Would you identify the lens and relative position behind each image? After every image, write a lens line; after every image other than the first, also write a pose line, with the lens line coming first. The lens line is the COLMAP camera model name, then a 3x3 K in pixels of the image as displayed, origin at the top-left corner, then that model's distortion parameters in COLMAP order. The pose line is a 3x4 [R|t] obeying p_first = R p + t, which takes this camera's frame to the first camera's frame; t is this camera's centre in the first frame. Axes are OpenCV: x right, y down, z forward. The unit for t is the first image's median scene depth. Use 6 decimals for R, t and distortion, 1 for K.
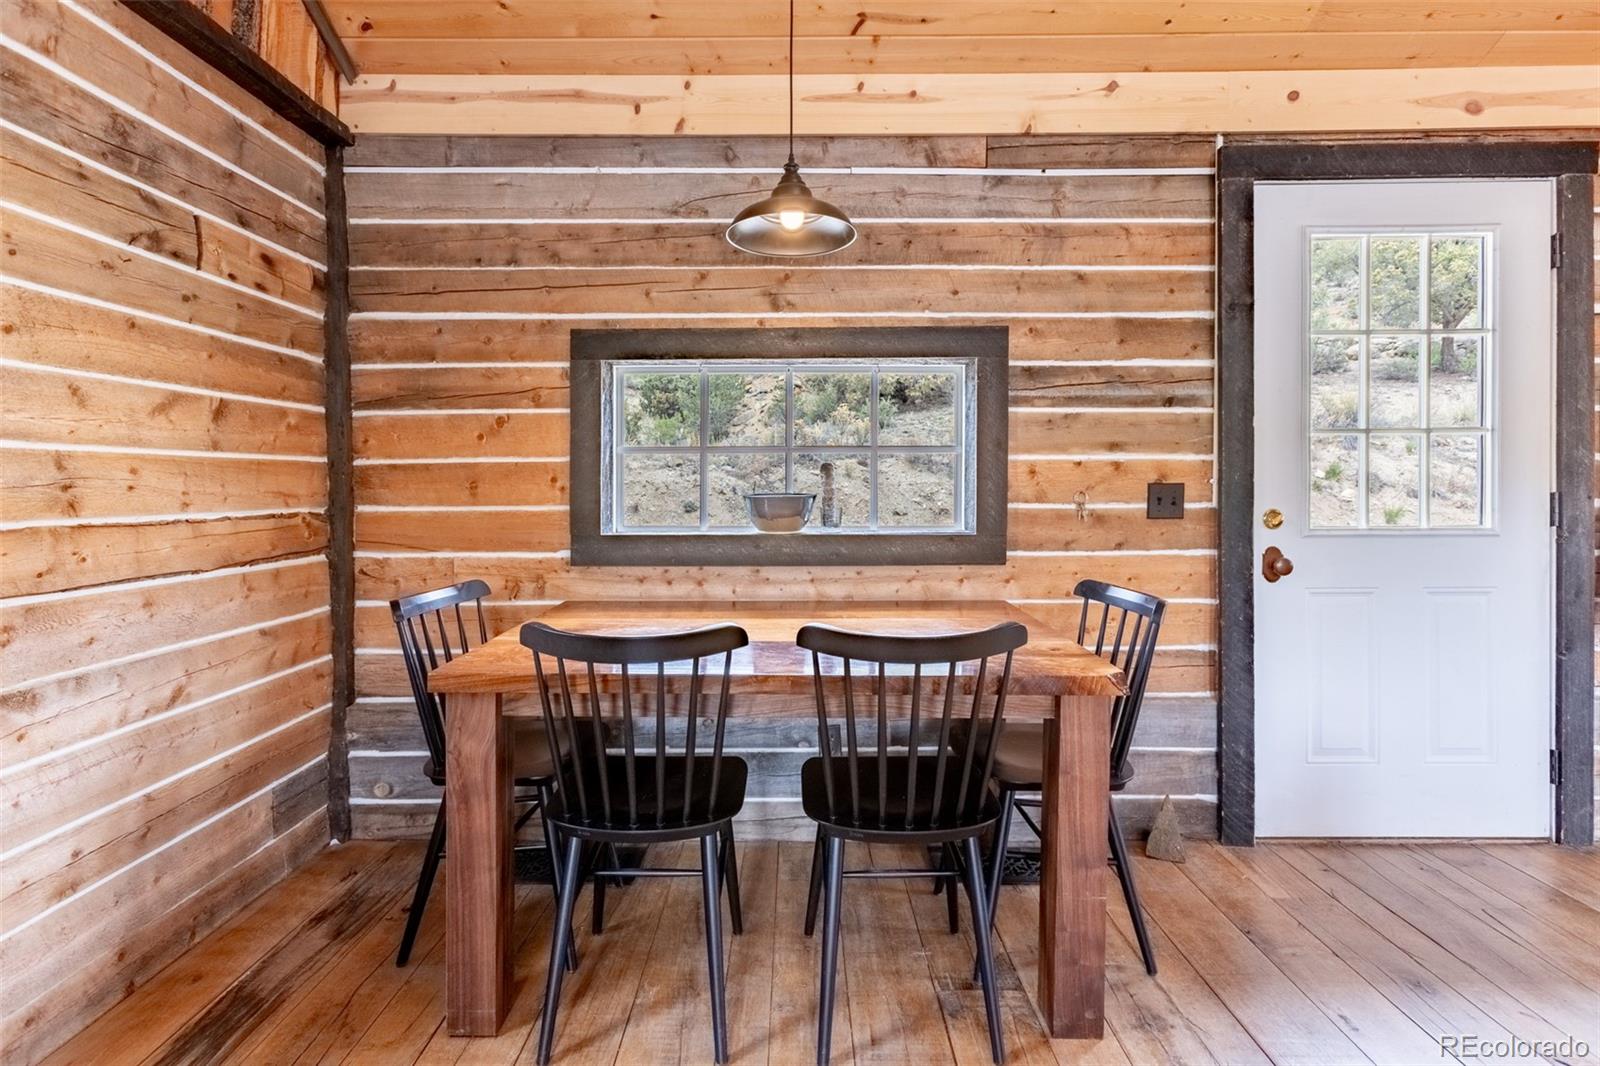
lens RADIAL K [[715.6, 0, 774.8], [0, 715.6, 486.9], [0, 0, 1]] dist [-0.014060, 0.010589]
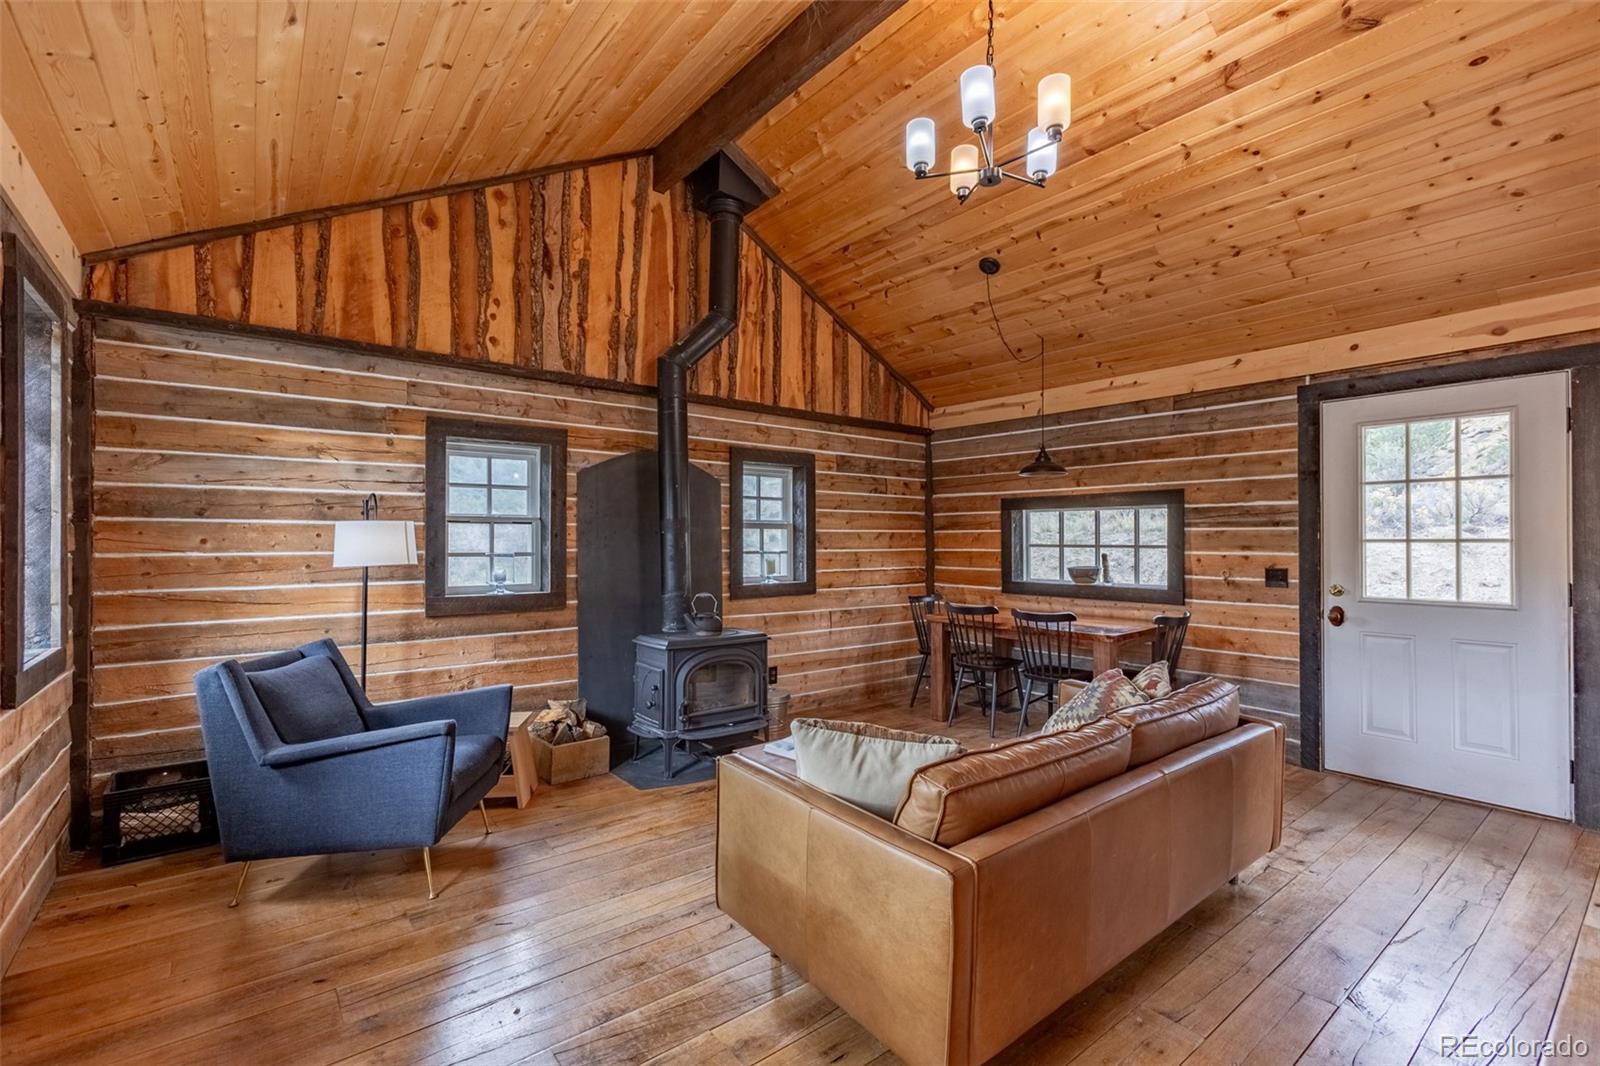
lens RADIAL K [[715.6, 0, 796.9], [0, 715.6, 533.9], [0, 0, 1]] dist [-0.014060, 0.010589]
pose [[0.628906, -0.003311, -0.777475, 1.213243], [-0.005327, 0.999949, -0.008567, -0.071541], [0.777463, 0.009529, 0.628856, -1.131724]]
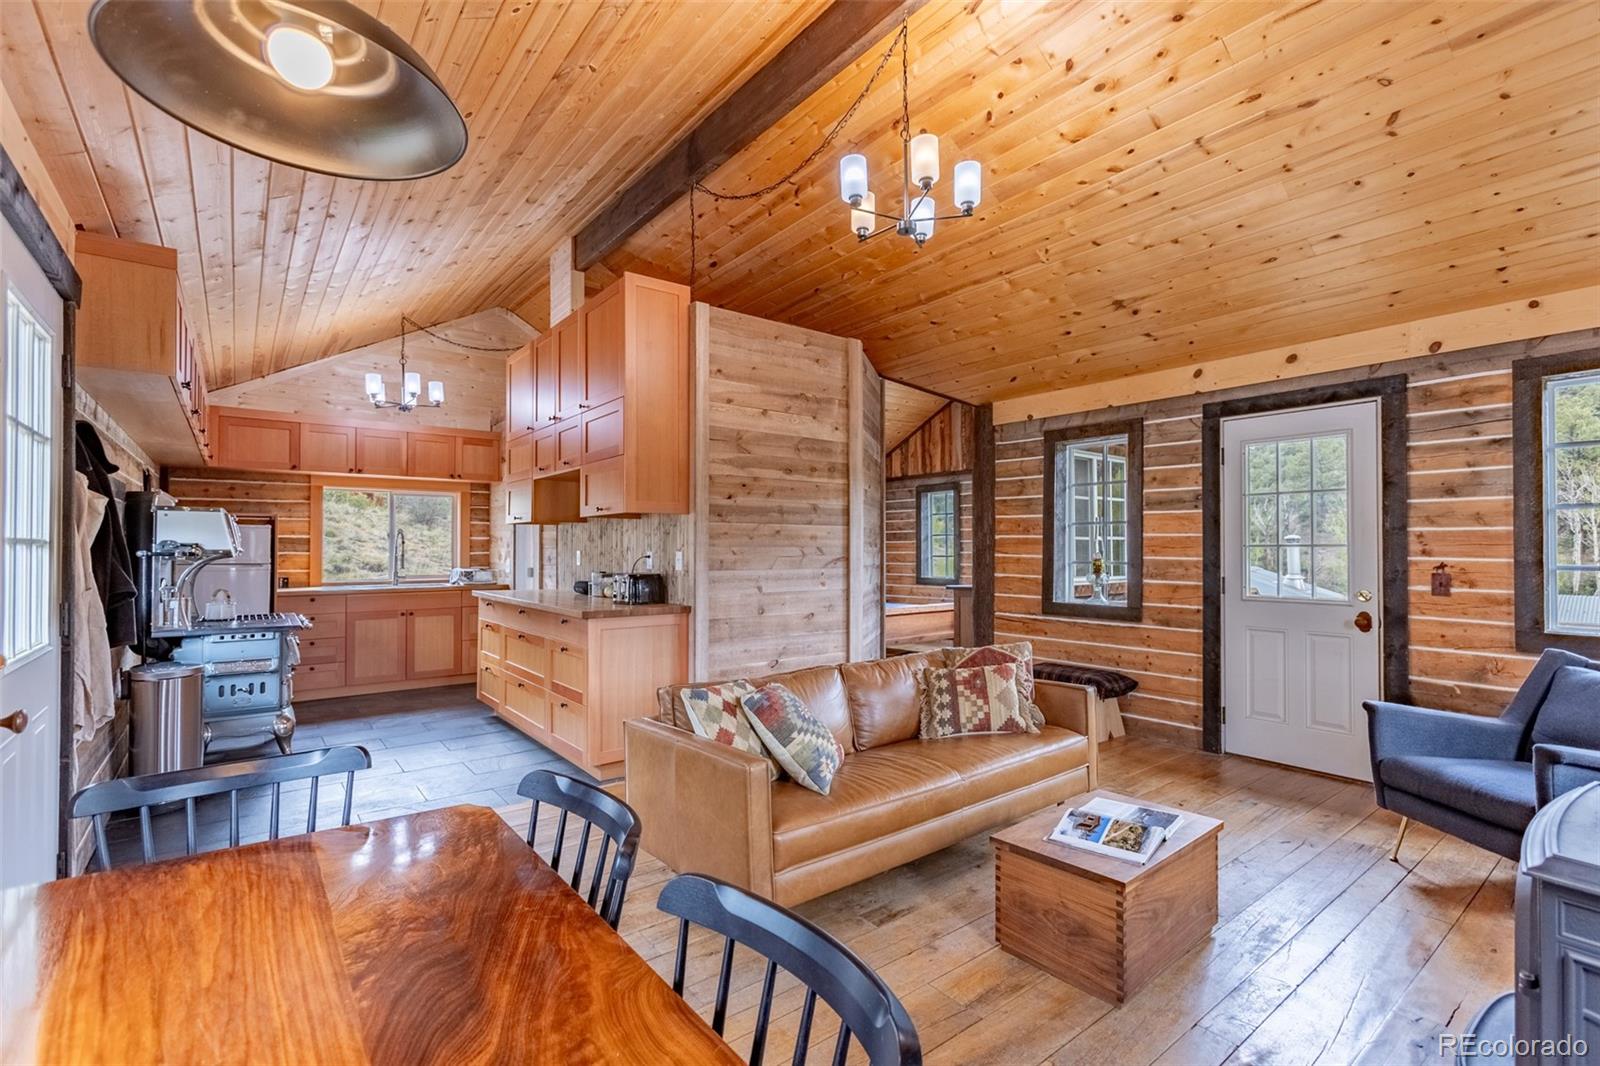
lens RADIAL K [[715.6, 0, 778.6], [0, 715.6, 553.7], [0, 0, 1]] dist [-0.014060, 0.010589]
pose [[-0.601367, -0.001709, 0.798971, -0.367361], [0.003084, 0.999985, 0.004461, -0.064126], [-0.798967, 0.005147, -0.601353, 0.767460]]
